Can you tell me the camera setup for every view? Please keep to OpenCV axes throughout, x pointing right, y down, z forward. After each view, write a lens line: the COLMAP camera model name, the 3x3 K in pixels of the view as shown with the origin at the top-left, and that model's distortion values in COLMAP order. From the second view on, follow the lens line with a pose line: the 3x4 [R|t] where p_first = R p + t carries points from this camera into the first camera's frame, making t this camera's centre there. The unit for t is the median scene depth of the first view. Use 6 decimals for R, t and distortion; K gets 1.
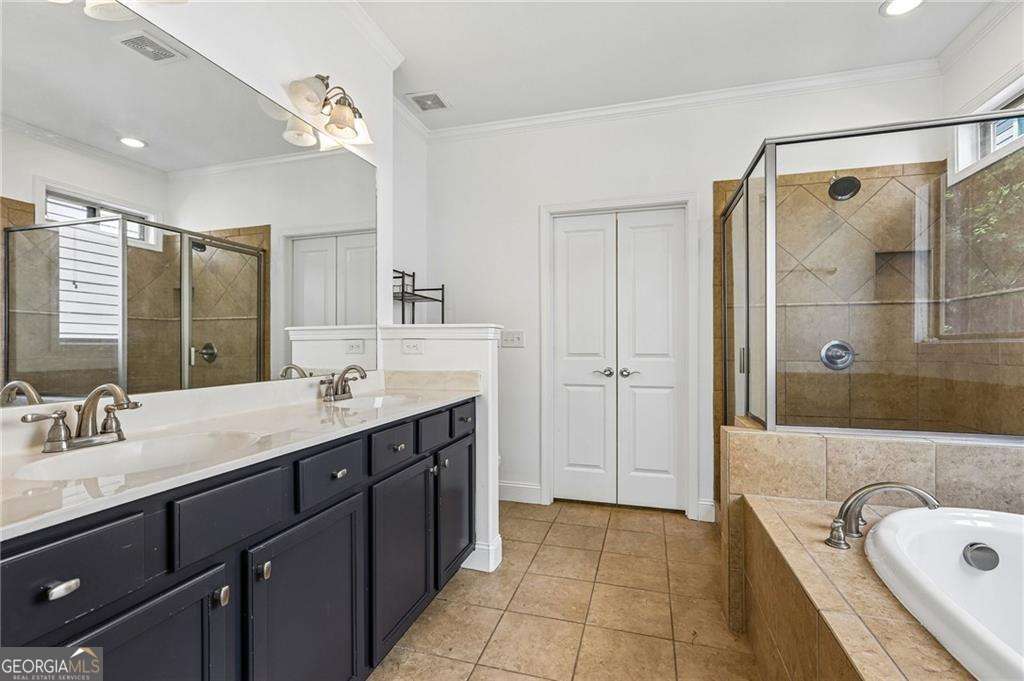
lens RADIAL K [[458.1, 0, 512.1], [0, 458.1, 344.4], [0, 0, 1]] dist [0.003701, 0.000266]
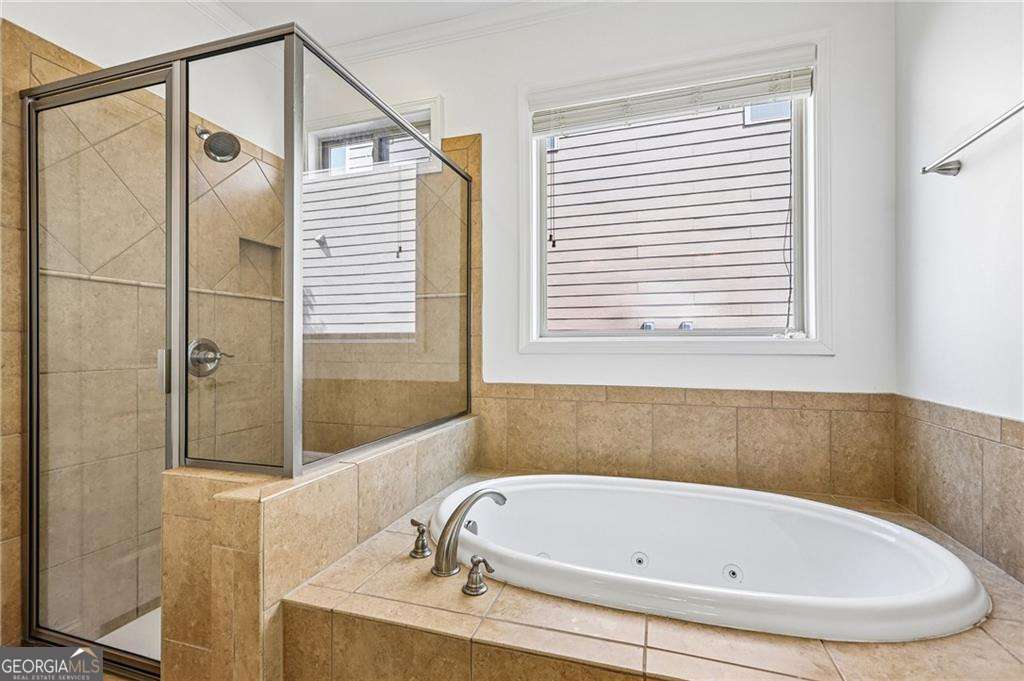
lens RADIAL K [[458.1, 0, 513.9], [0, 458.1, 343.0], [0, 0, 1]] dist [0.003701, 0.000266]
pose [[0.011614, 0.003886, 0.999925, -0.075731], [-0.004222, 0.999984, -0.003837, -0.000972], [-0.999924, -0.004177, 0.011630, 0.609828]]
